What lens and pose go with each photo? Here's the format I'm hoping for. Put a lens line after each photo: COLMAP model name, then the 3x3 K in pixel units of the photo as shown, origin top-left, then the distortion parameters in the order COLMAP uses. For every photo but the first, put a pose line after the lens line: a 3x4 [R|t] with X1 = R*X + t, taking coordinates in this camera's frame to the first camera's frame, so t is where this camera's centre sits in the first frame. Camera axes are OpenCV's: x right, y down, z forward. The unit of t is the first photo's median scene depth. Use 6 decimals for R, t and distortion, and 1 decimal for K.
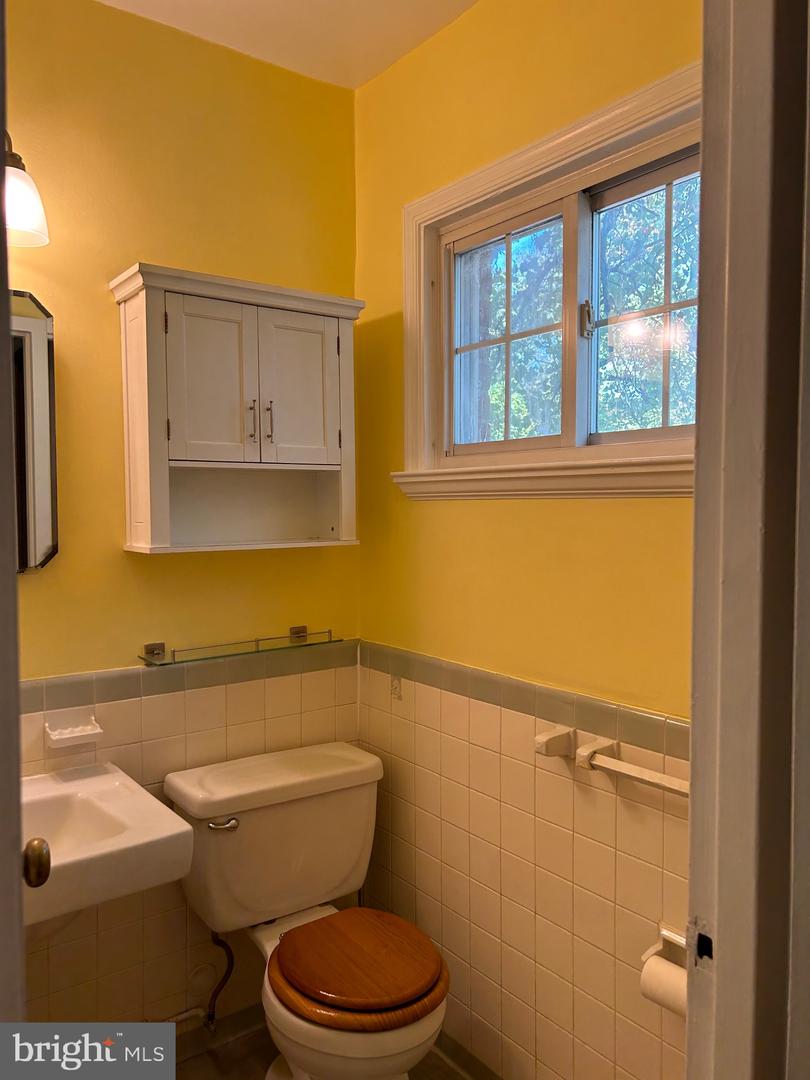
lens RADIAL K [[813.0, 0, 410.1], [0, 813.0, 536.5], [0, 0, 1]] dist [0.025162, -0.003290]
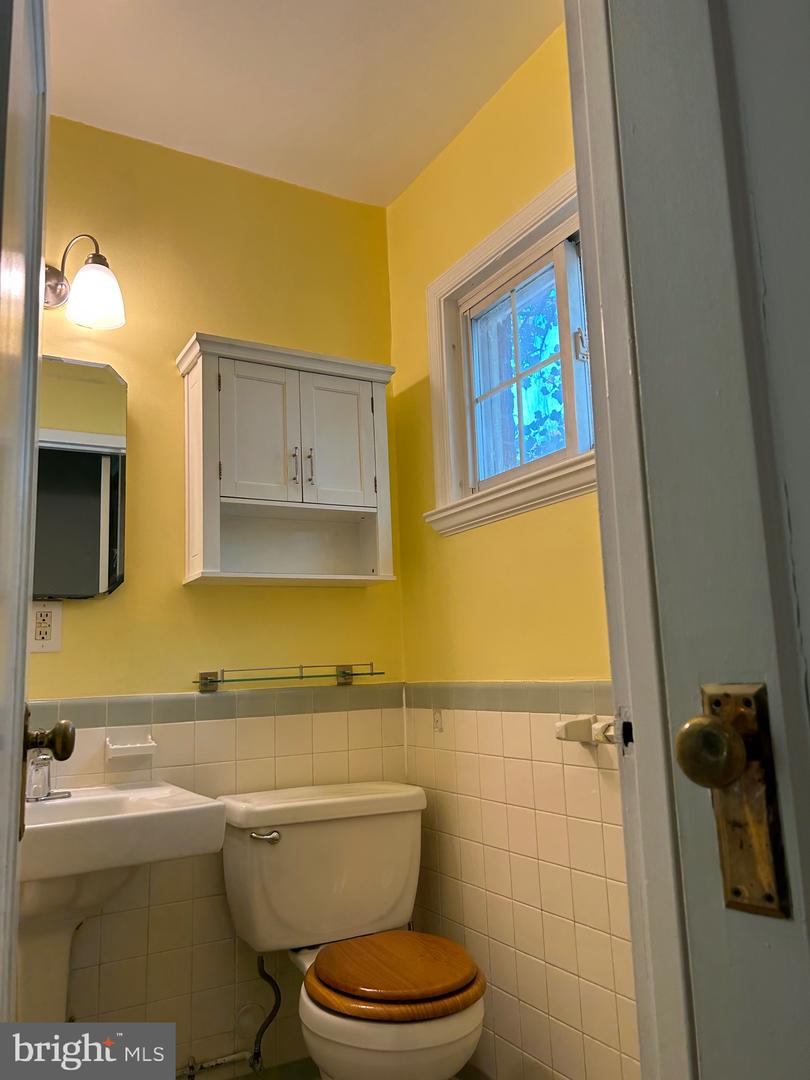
lens RADIAL K [[806.6, 0, 405.0], [0, 806.6, 540.0], [0, 0, 1]] dist [0.059574, -0.060251]
pose [[0.991600, -0.053619, -0.117705, 0.083530], [0.029490, 0.979781, -0.197886, 0.183153], [0.125936, 0.192753, 0.973132, -0.050750]]
